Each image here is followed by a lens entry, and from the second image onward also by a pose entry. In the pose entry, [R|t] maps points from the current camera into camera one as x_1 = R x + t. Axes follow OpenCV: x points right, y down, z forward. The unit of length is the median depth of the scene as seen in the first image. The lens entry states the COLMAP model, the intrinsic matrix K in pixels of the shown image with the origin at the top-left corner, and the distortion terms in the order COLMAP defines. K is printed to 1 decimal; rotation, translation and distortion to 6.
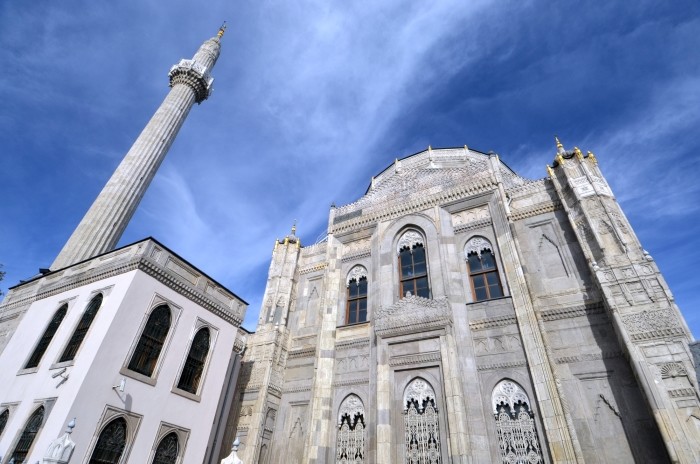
lens RADIAL K [[369.9, 0, 350.0], [0, 369.9, 232.0], [0, 0, 1]] dist [0.047374, -0.048599]
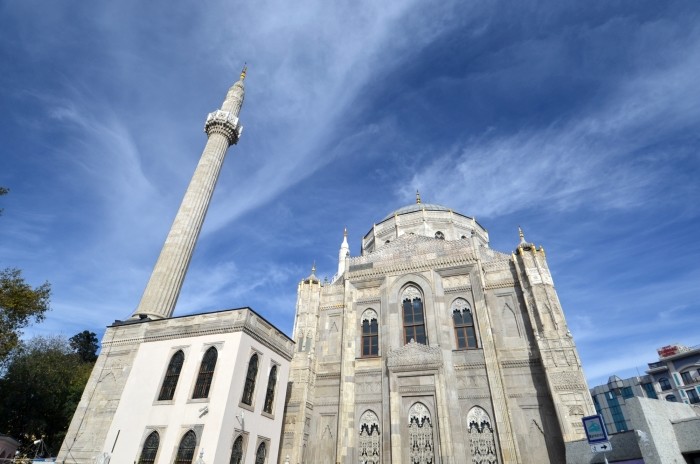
lens RADIAL K [[369.9, 0, 350.0], [0, 369.9, 232.0], [0, 0, 1]] dist [0.047374, -0.048599]
pose [[0.991963, 0.061561, 0.110546, -0.284671], [-0.067299, 0.996532, 0.048945, -0.327152], [-0.107149, -0.055991, 0.992665, -0.390537]]
